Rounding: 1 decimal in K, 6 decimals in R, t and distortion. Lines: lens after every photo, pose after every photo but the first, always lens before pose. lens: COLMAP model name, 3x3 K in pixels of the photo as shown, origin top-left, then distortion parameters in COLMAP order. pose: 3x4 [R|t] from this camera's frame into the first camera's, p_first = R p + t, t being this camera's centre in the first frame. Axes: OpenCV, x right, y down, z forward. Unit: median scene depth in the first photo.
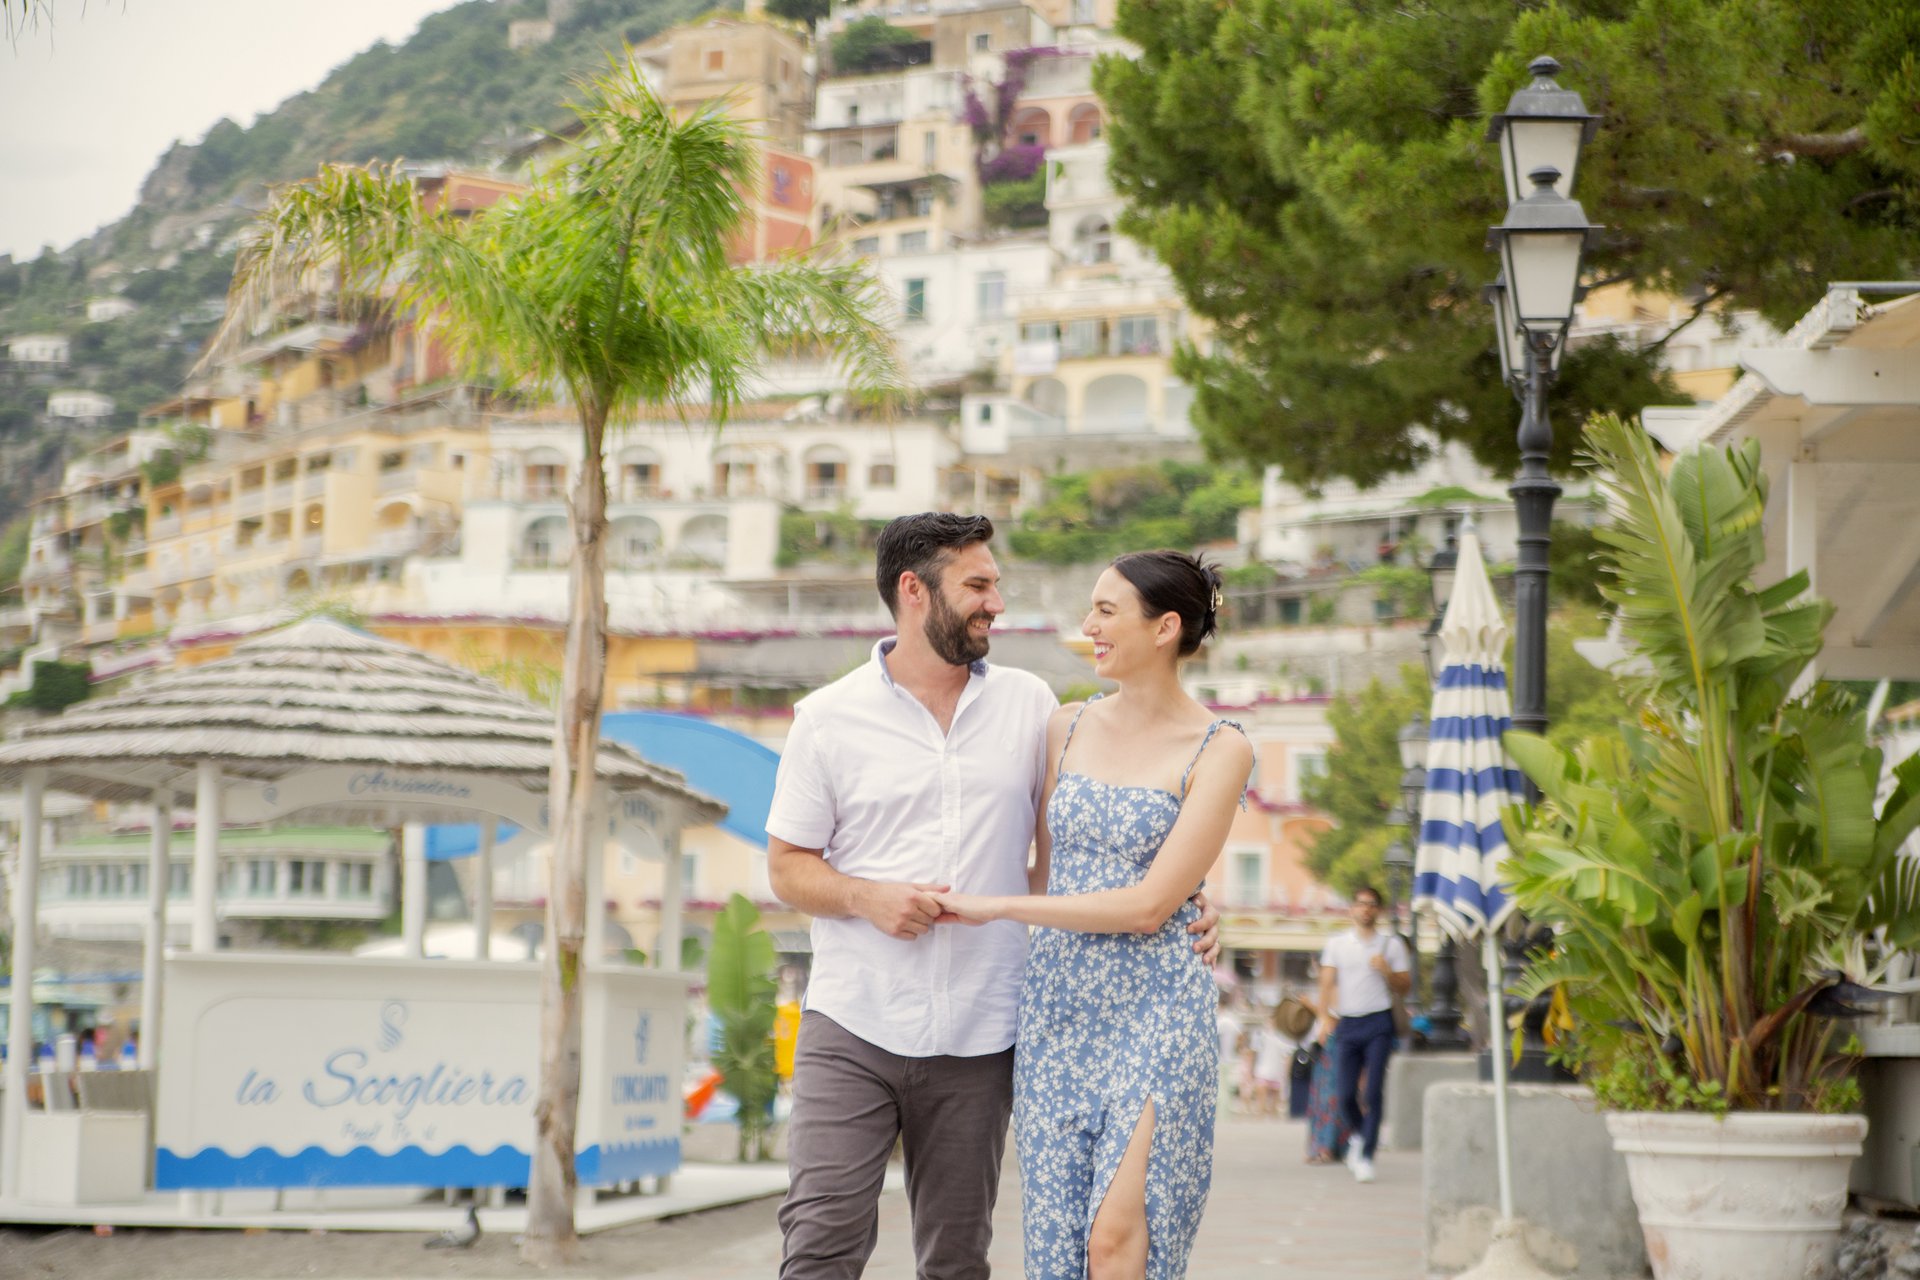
lens RADIAL K [[3578.5, 0, 964.1], [0, 3578.5, 644.7], [0, 0, 1]] dist [0.230938, 0.020700]
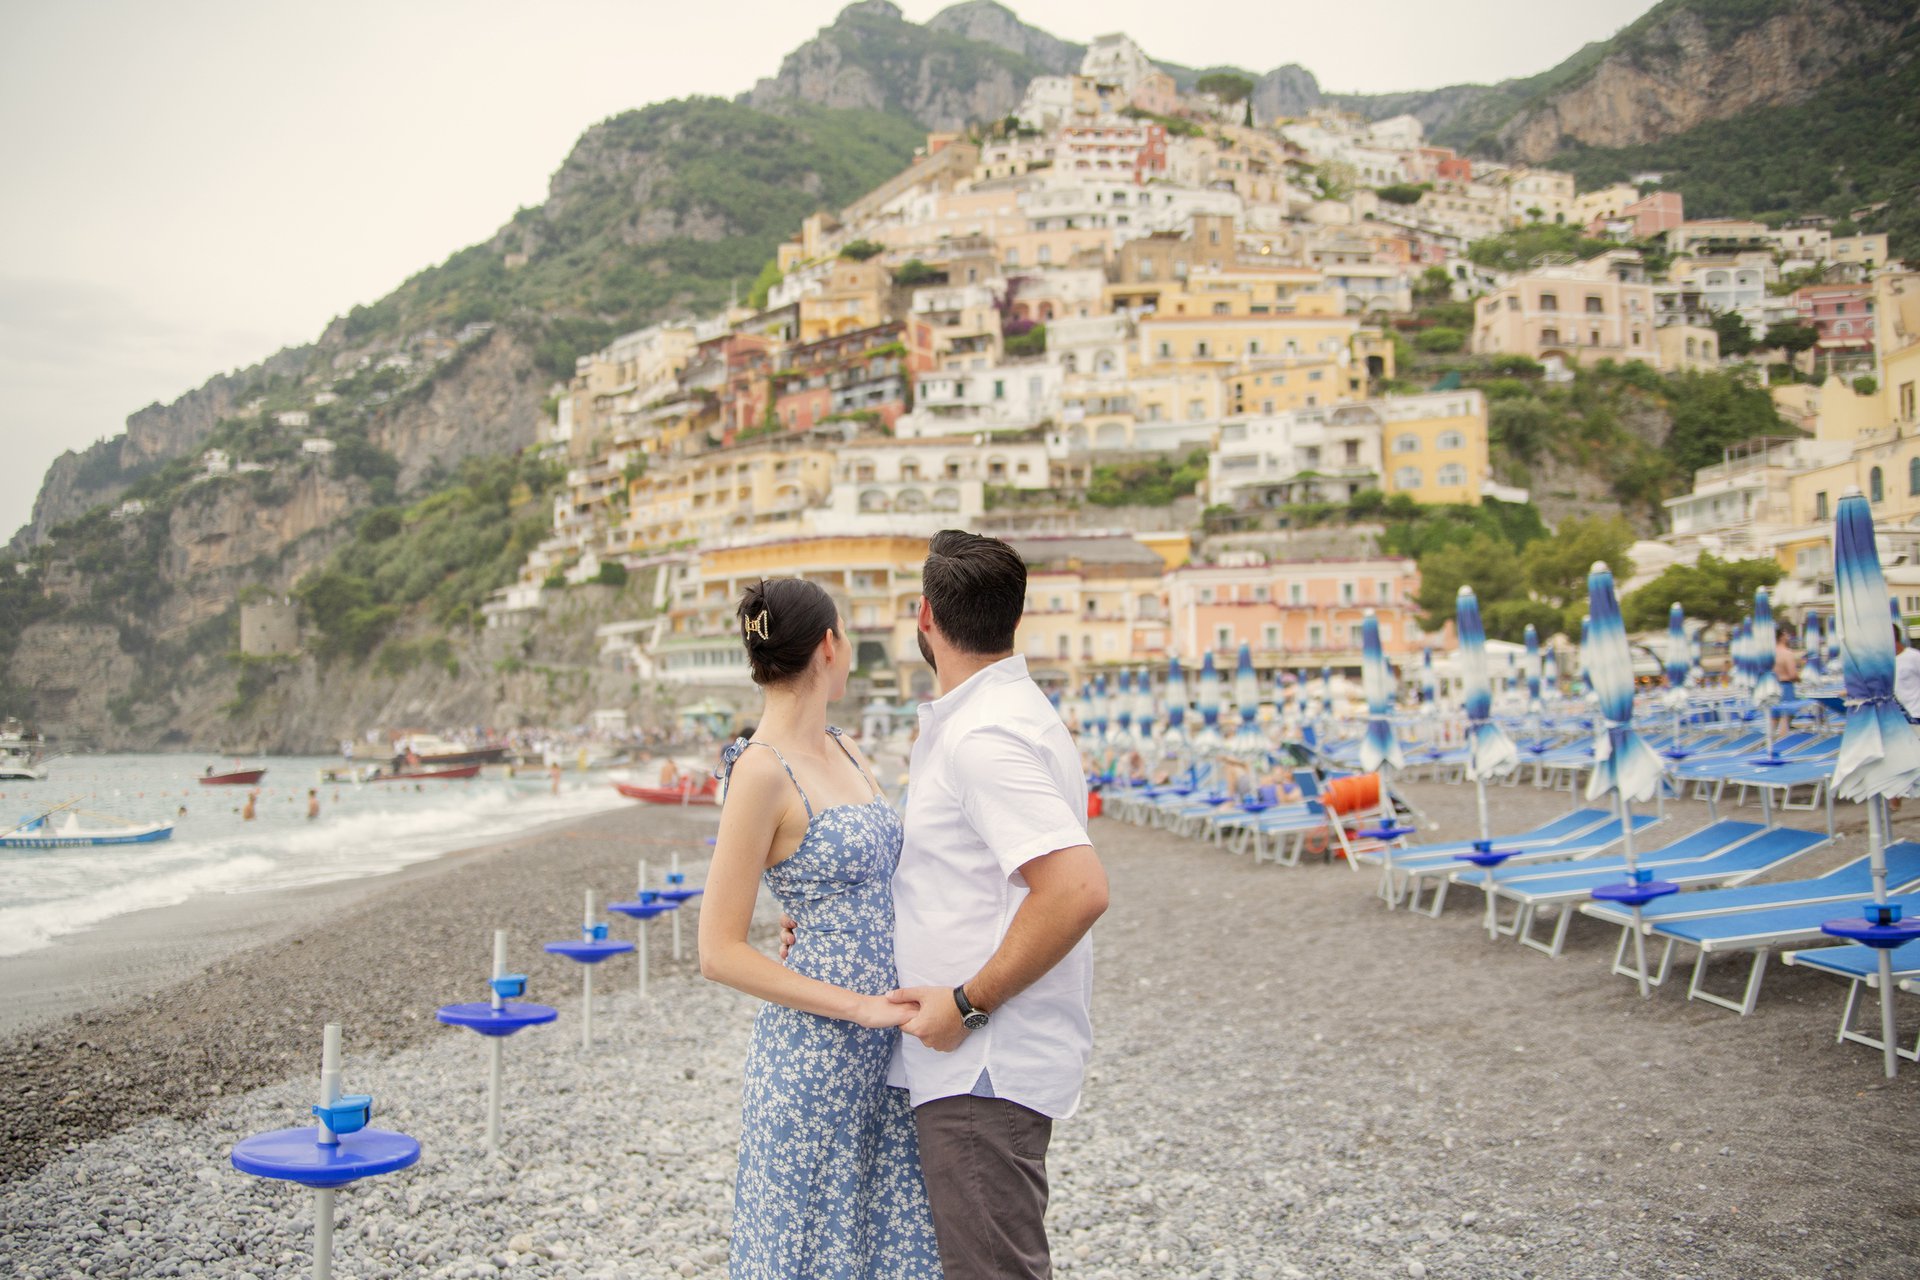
lens RADIAL K [[1716.4, 0, 970.9], [0, 1716.4, 641.4], [0, 0, 1]] dist [-0.080150, 0.032107]
pose [[0.983648, -0.032367, 0.177171, -0.213174], [0.022976, 0.998233, 0.054800, 0.000904], [-0.178632, -0.049833, 0.982653, -0.045769]]
